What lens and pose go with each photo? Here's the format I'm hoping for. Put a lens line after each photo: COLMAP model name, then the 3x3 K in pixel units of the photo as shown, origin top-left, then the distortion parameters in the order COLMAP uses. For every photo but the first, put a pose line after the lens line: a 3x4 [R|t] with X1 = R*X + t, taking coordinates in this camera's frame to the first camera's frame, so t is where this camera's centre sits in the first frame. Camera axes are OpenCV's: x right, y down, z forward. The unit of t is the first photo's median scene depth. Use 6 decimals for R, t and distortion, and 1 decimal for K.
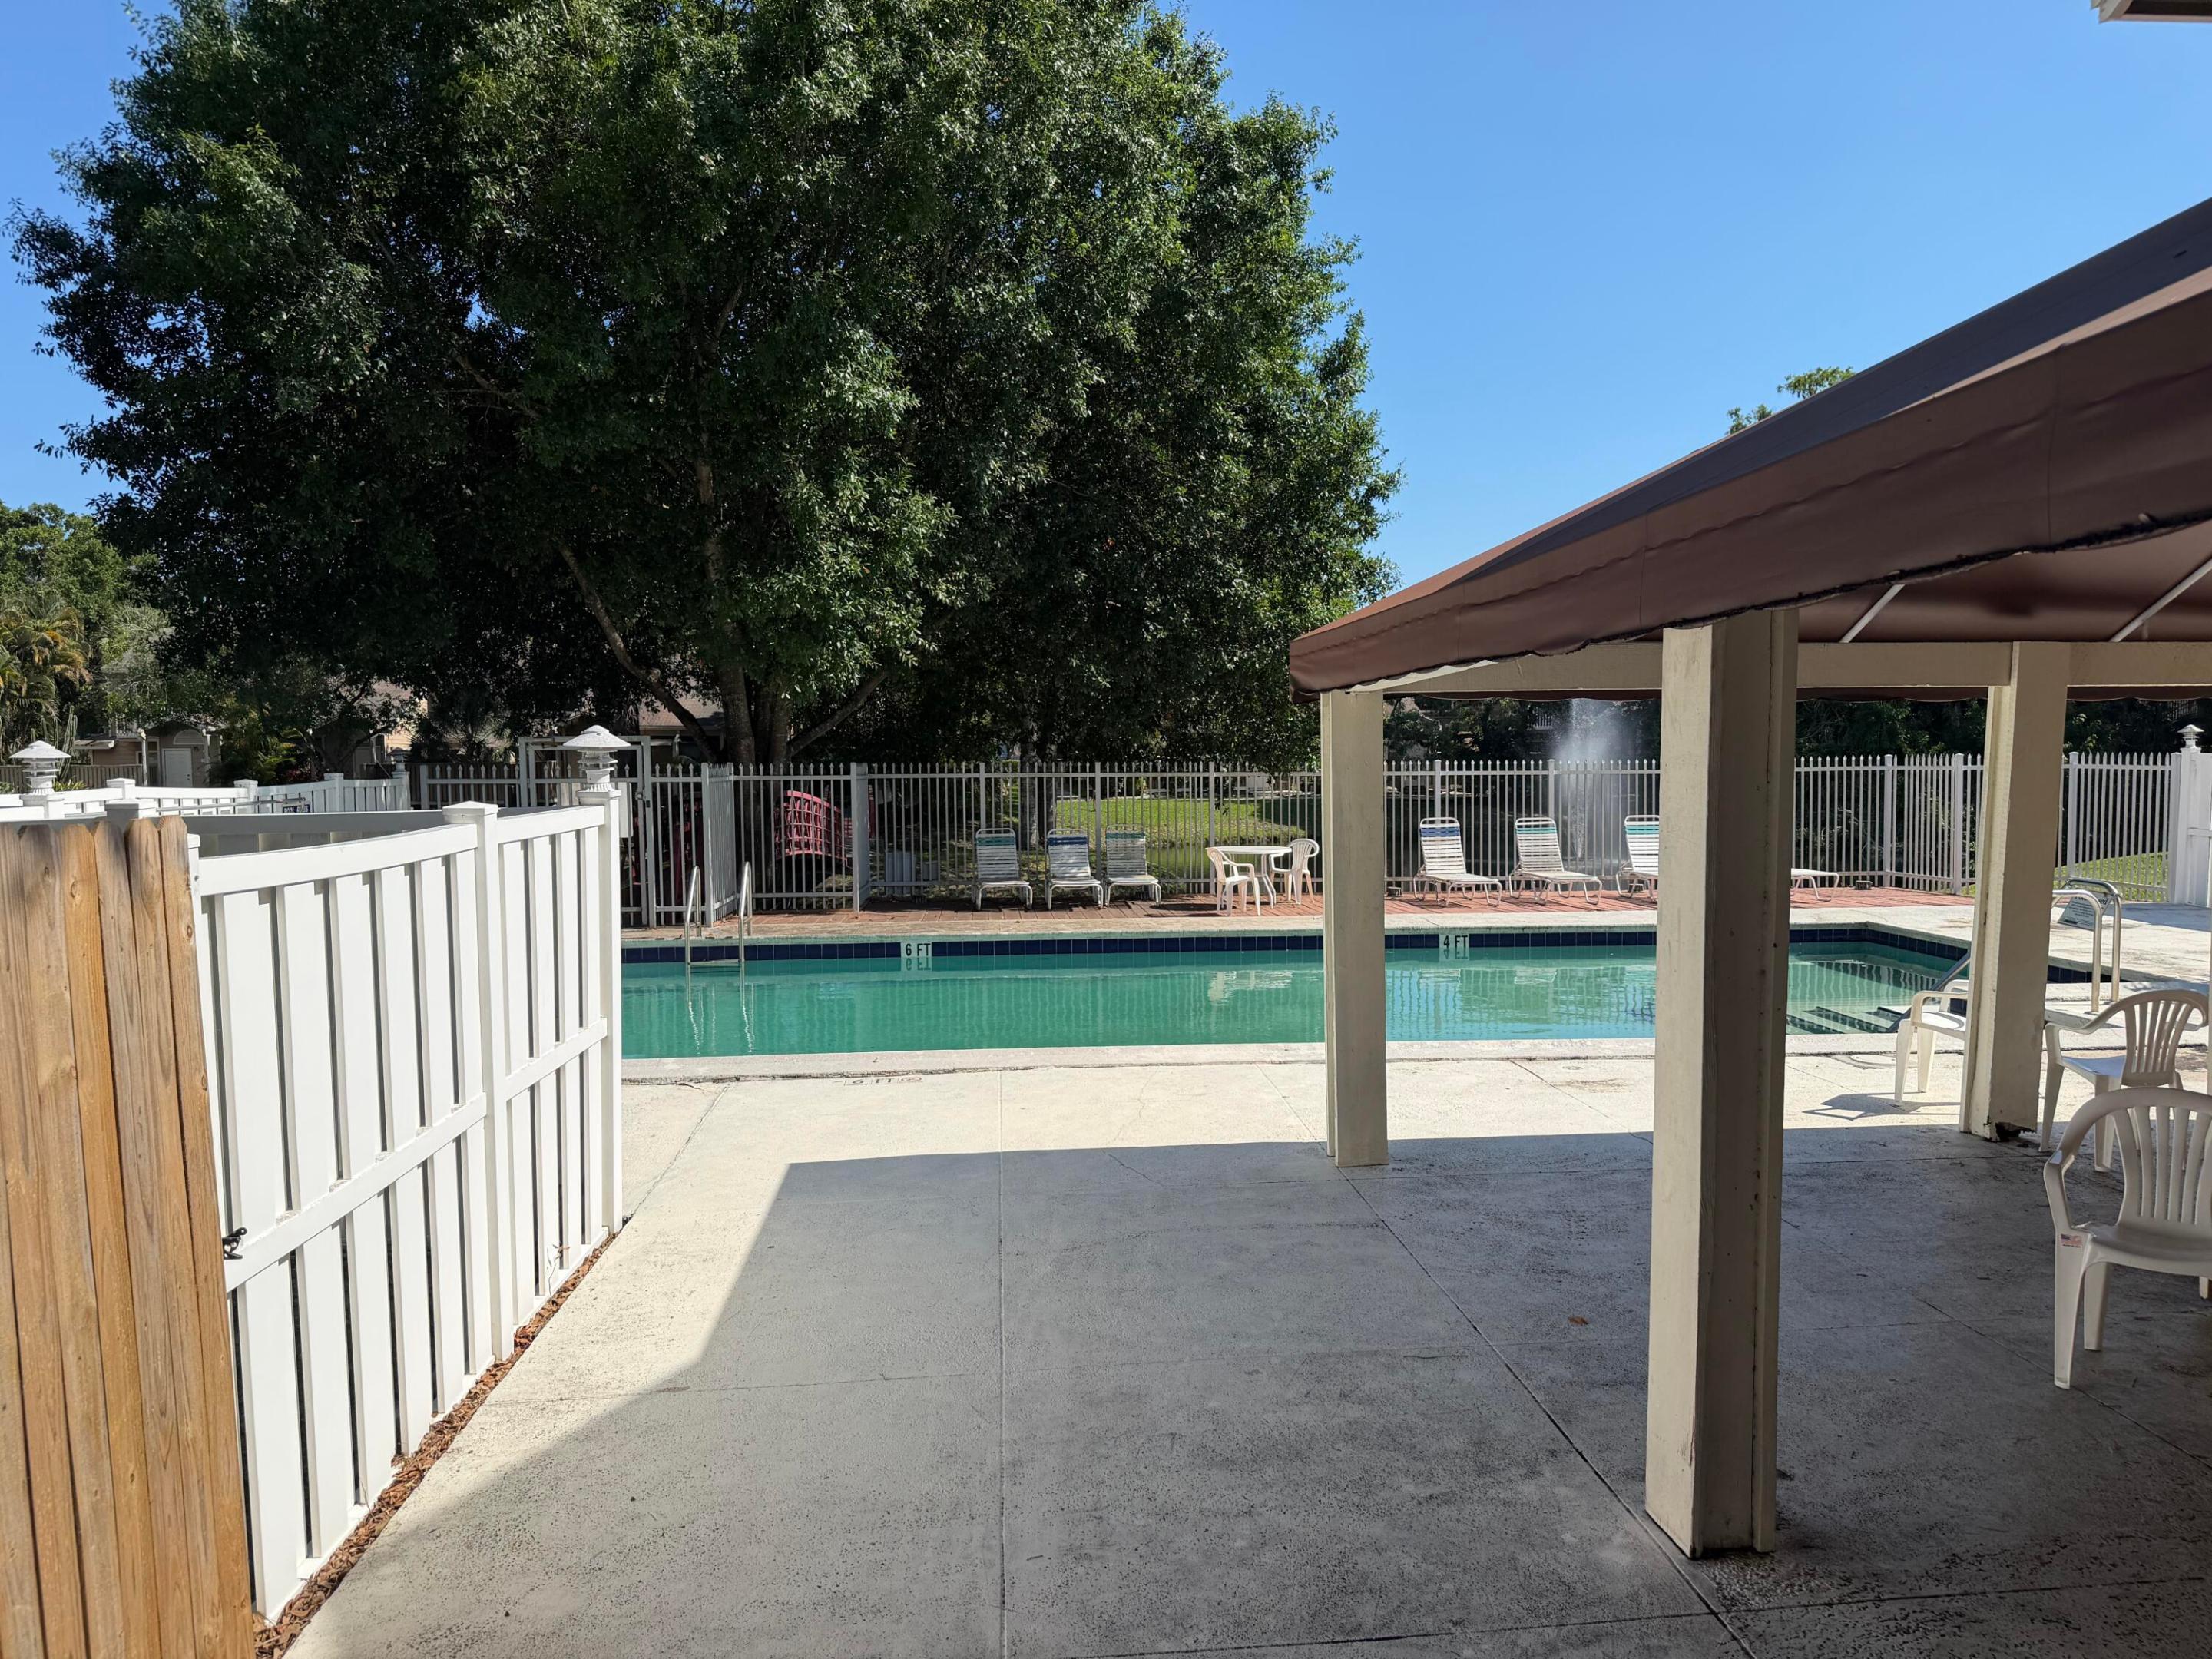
lens RADIAL K [[1547.5, 0, 1109.1], [0, 1547.5, 837.8], [0, 0, 1]] dist [0.041003, -0.000264]
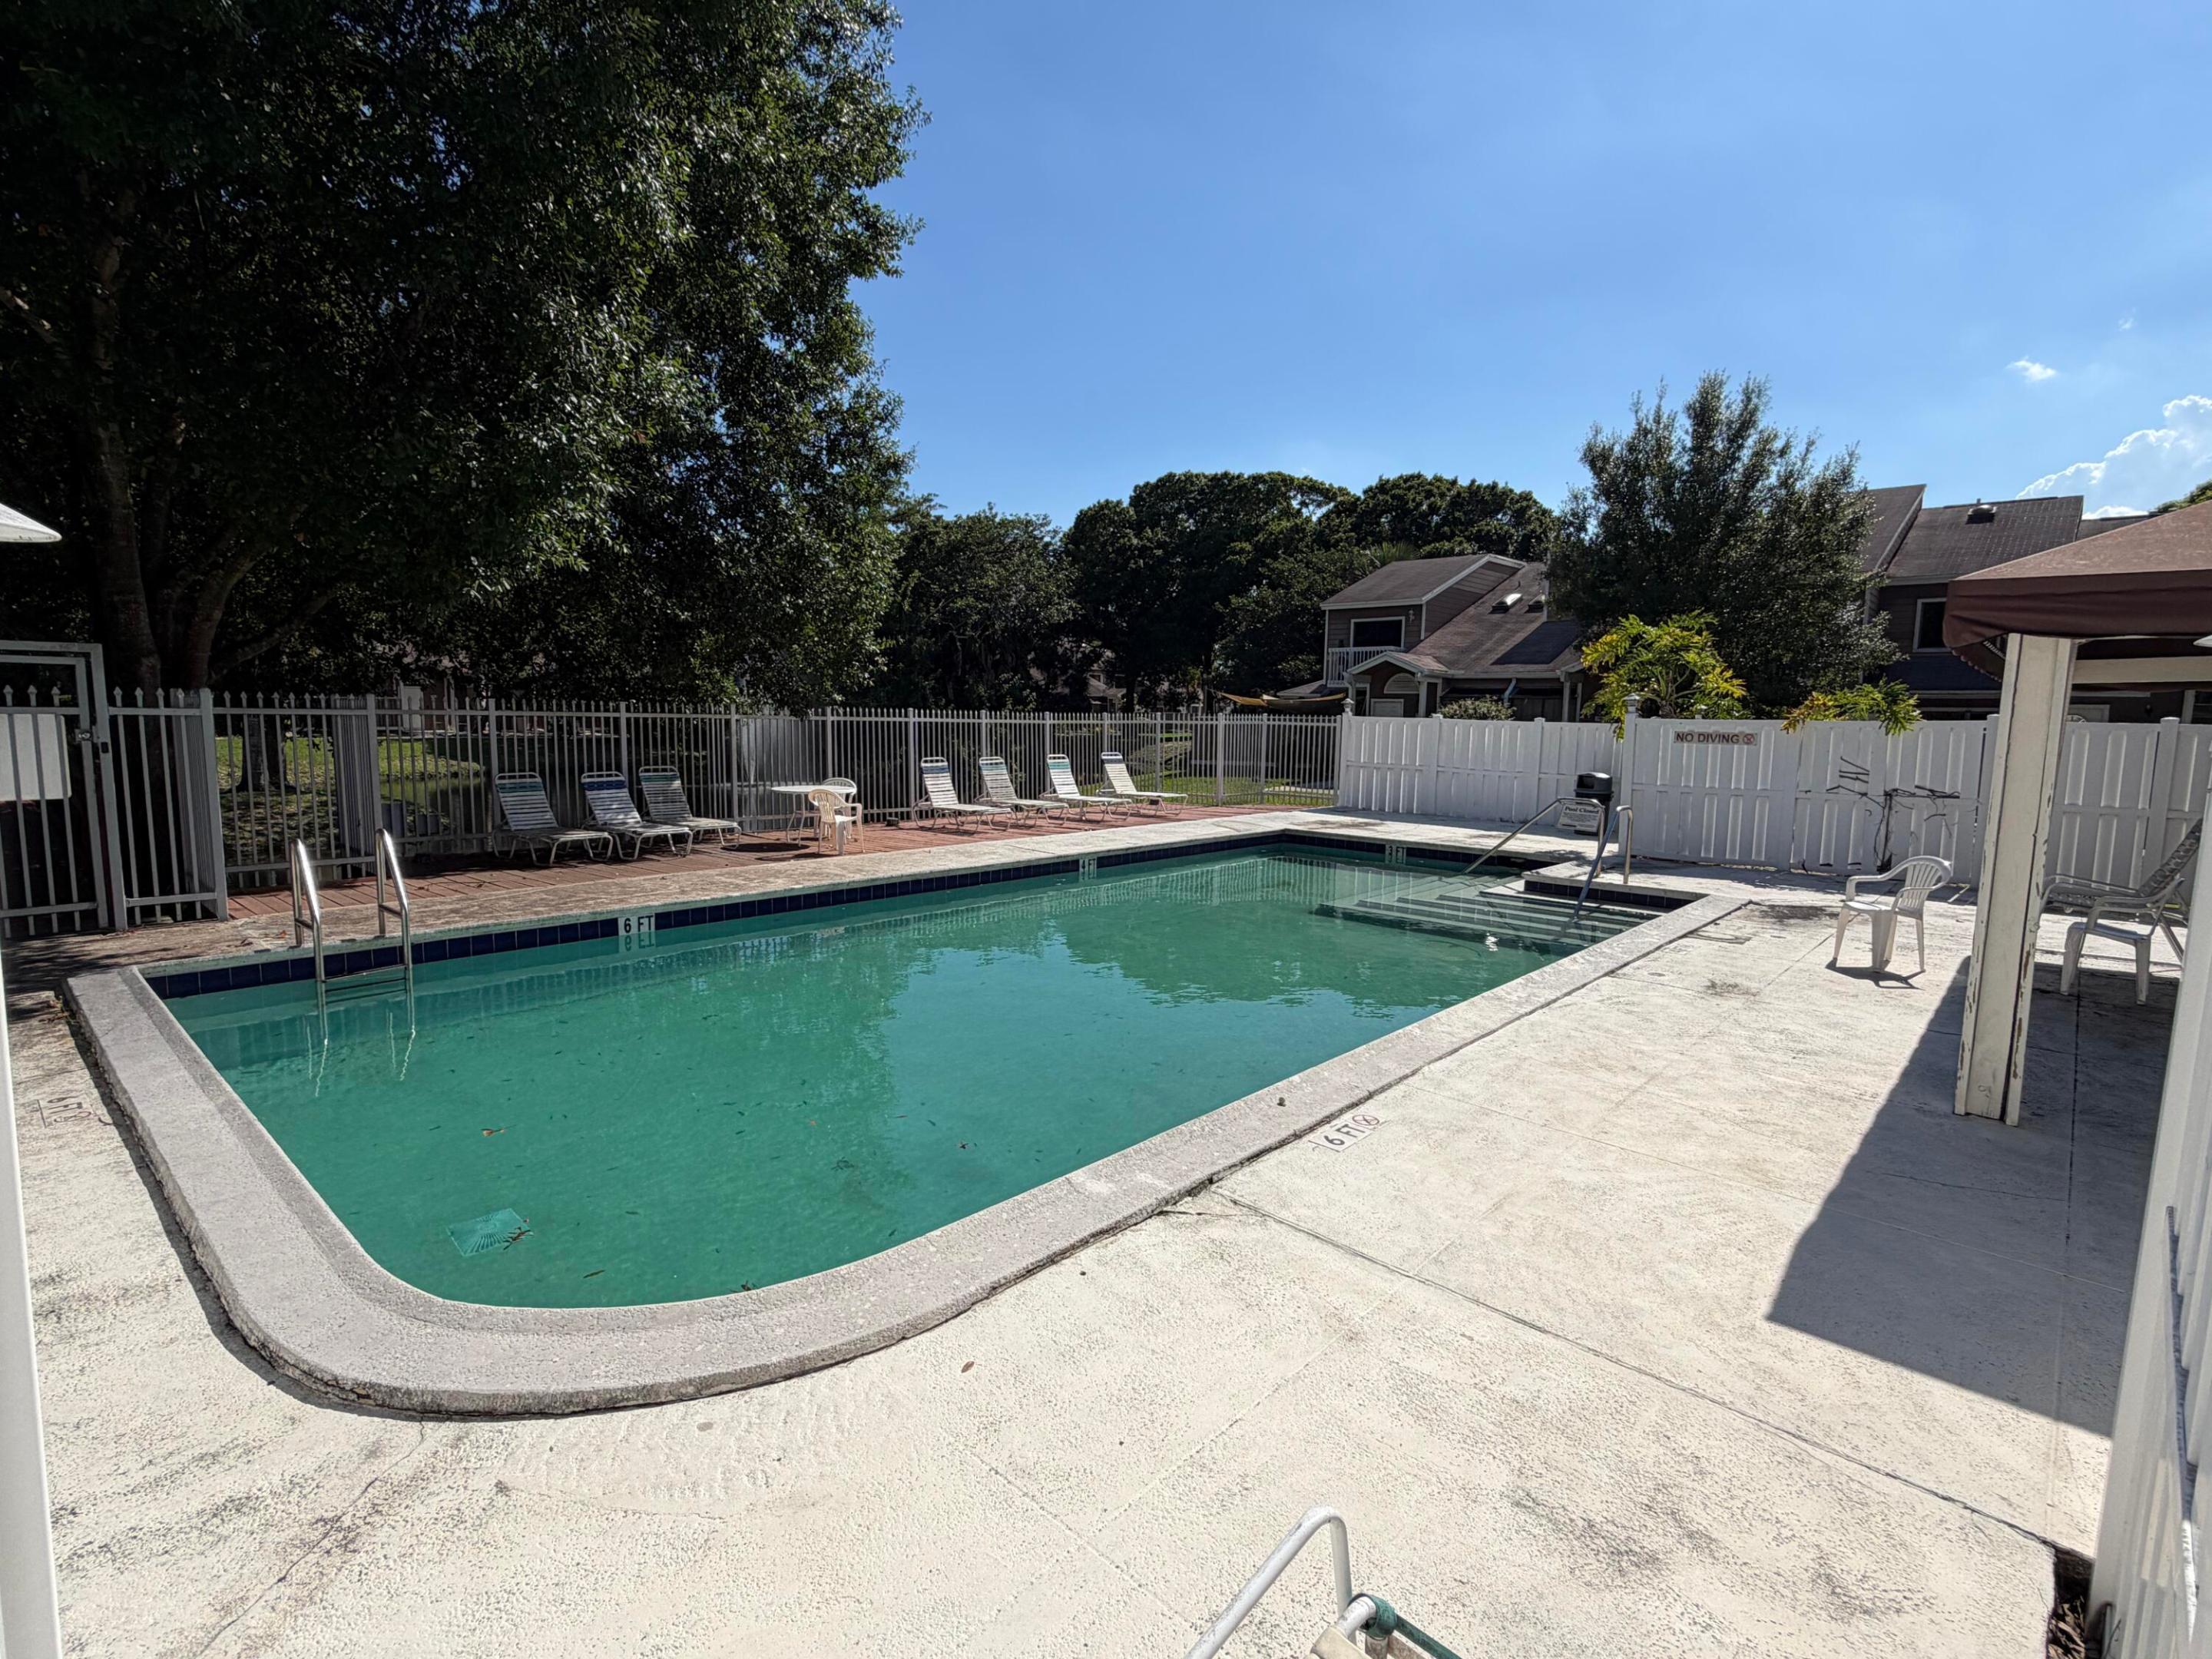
lens RADIAL K [[1079.5, 0, 1102.5], [0, 1079.5, 831.1], [0, 0, 1]] dist [-0.002597, -0.000327]
pose [[0.731740, -0.053218, 0.679503, -0.278535], [0.011888, 0.997792, 0.065344, -0.010284], [-0.681480, -0.039737, 0.730757, 0.343520]]
